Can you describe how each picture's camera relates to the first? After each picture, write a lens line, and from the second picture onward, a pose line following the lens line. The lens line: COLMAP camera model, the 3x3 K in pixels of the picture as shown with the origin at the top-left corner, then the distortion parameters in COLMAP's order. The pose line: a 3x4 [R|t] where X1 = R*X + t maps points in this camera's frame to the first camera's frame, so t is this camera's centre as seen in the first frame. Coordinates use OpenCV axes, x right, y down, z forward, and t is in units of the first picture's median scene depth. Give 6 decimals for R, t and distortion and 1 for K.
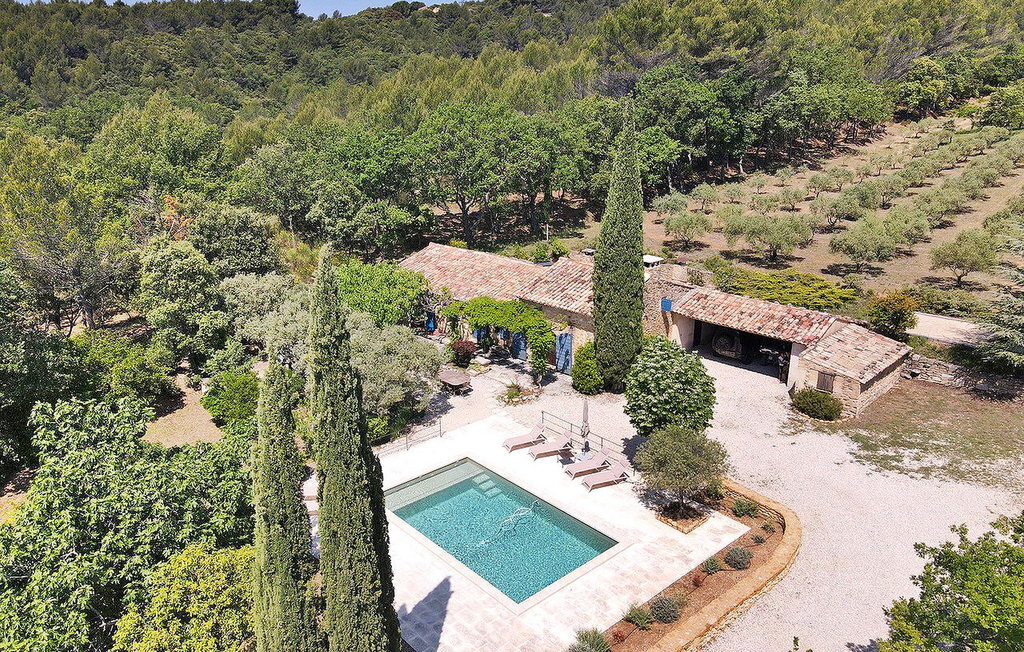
lens RADIAL K [[703.2, 0, 512.0], [0, 703.2, 326.0], [0, 0, 1]] dist [-0.003102, -0.000288]
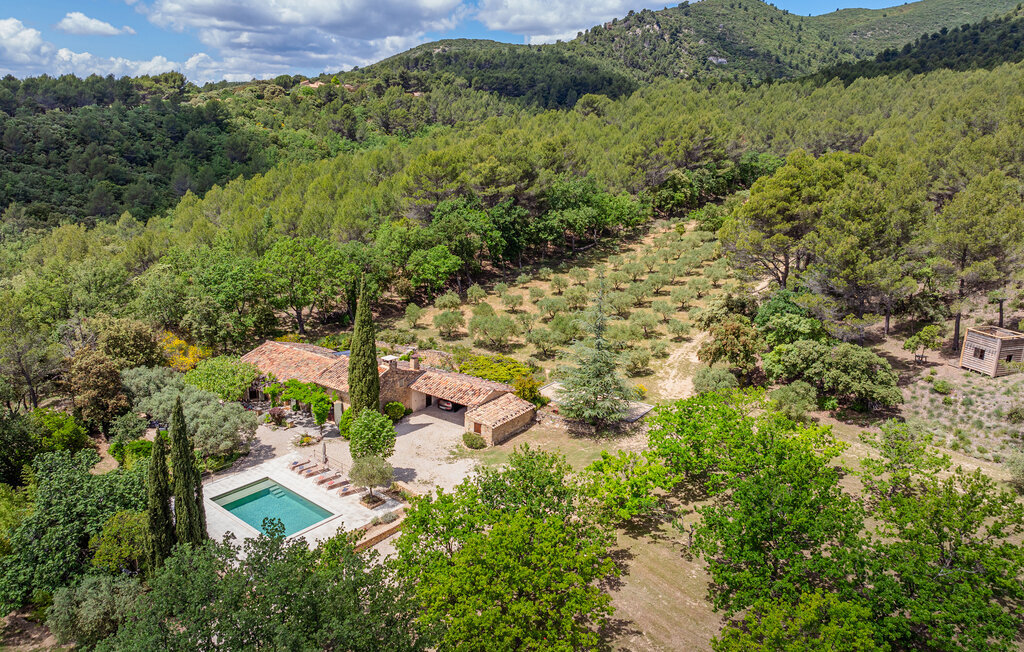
lens RADIAL K [[733.3, 0, 512.0], [0, 733.3, 326.0], [0, 0, 1]] dist [-0.033029, 0.003459]
pose [[0.992364, -0.017937, 0.122029, 0.262062], [0.024076, 0.998507, -0.049025, -0.074511], [-0.120968, 0.051589, 0.991315, -0.746869]]
